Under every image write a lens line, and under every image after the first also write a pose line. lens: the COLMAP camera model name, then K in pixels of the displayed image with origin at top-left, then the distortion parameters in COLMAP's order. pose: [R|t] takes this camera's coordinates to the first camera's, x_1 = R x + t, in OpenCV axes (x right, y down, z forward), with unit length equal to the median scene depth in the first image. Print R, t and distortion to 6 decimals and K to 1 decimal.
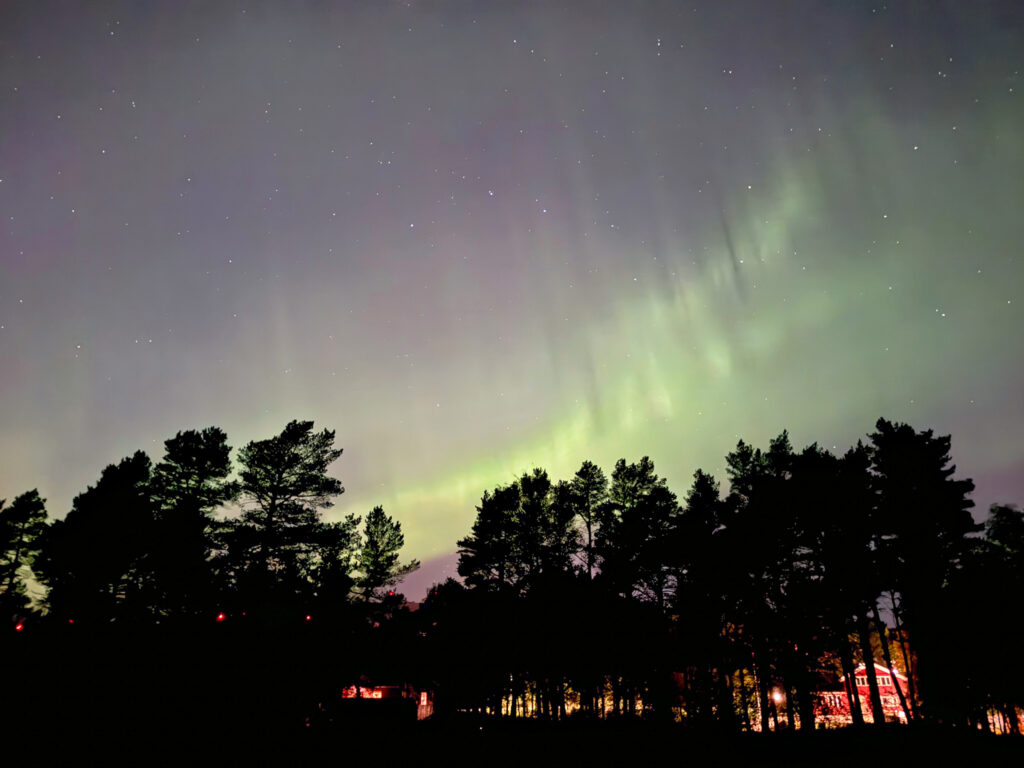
lens RADIAL K [[707.0, 0, 512.0], [0, 707.0, 384.0], [0, 0, 1]] dist [0.094177, -0.116432]
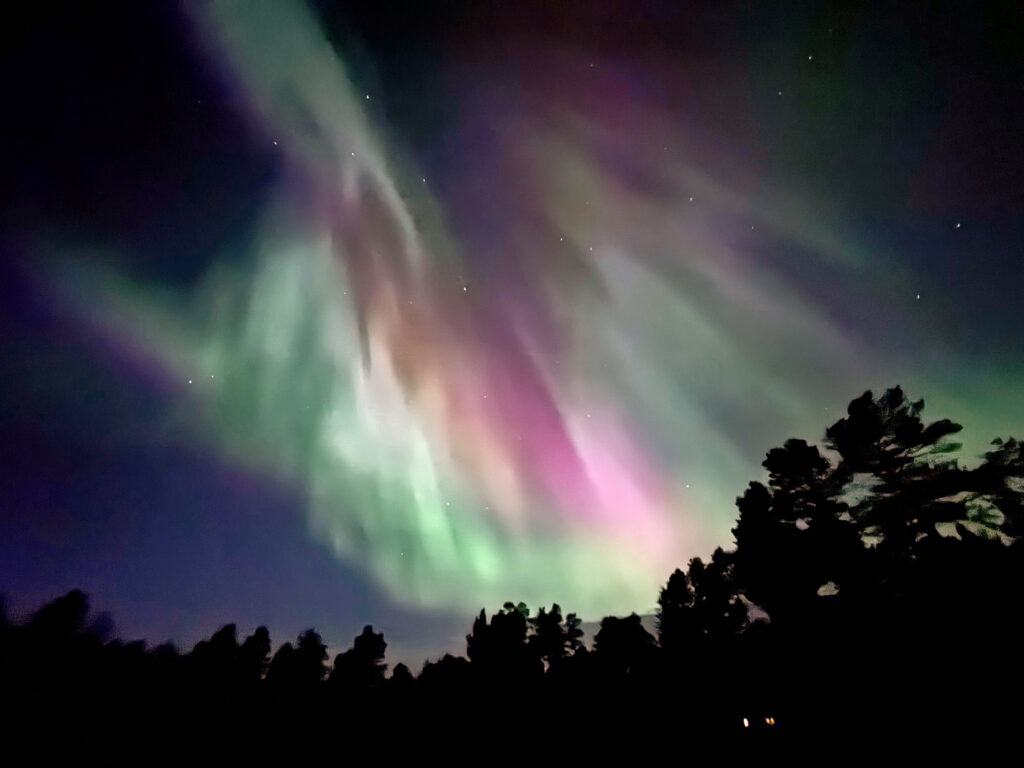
lens RADIAL K [[407.0, 0, 512.0], [0, 407.0, 384.0], [0, 0, 1]] dist [-0.002491, -0.000066]
pose [[0.443569, -0.606770, -0.659603, -0.114858], [0.395332, 0.792963, -0.463597, 0.122718], [0.804338, -0.055125, 0.591610, 0.218880]]
